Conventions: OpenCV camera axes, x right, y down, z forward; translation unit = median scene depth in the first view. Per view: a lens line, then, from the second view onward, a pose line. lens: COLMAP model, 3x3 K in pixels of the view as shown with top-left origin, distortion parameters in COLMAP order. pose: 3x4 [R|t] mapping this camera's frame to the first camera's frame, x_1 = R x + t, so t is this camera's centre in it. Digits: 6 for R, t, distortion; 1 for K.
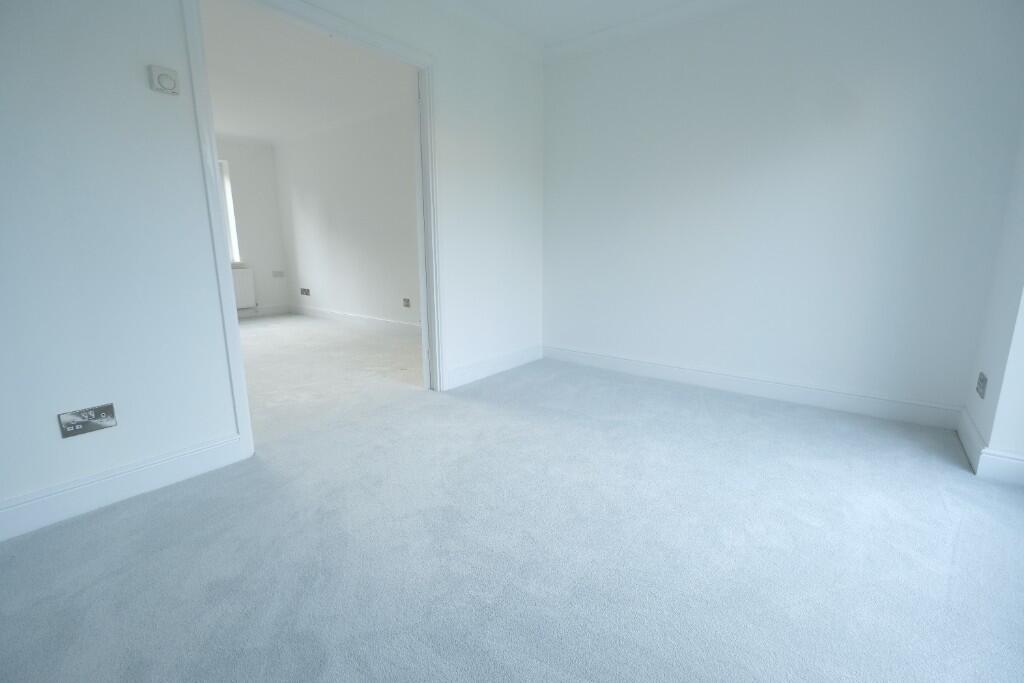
lens RADIAL K [[445.0, 0, 514.8], [0, 445.0, 337.2], [0, 0, 1]] dist [0.000703, 0.000047]
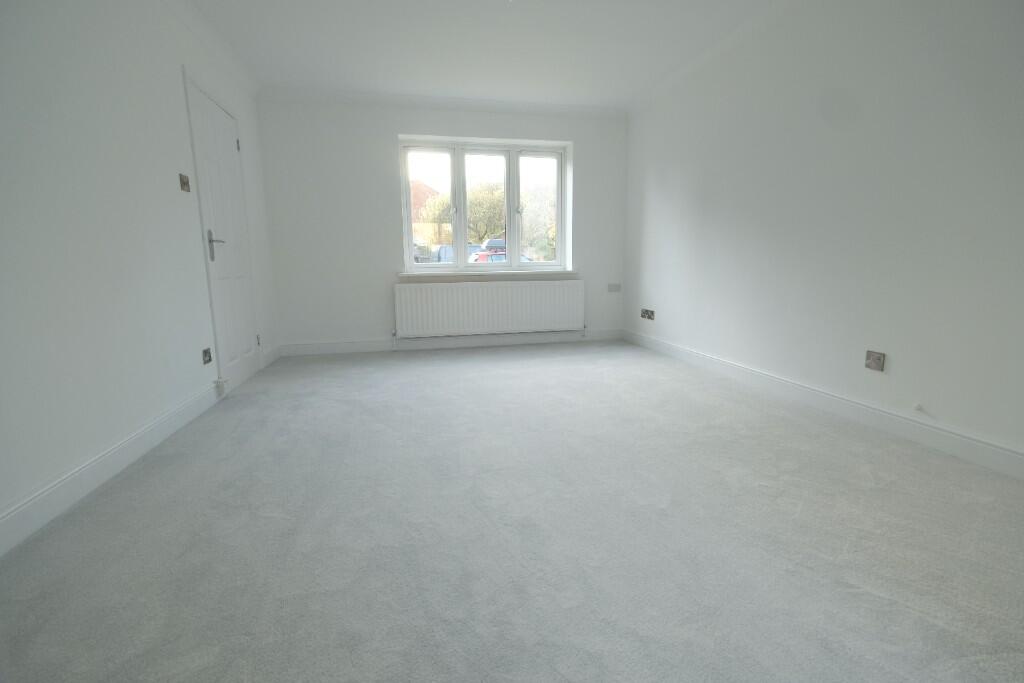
lens RADIAL K [[445.0, 0, 513.7], [0, 445.0, 339.9], [0, 0, 1]] dist [0.000703, 0.000047]
pose [[0.780911, 0.098814, -0.616777, -0.201753], [-0.110281, 0.993708, 0.019573, -0.052984], [0.614830, 0.052734, 0.786894, 0.325401]]
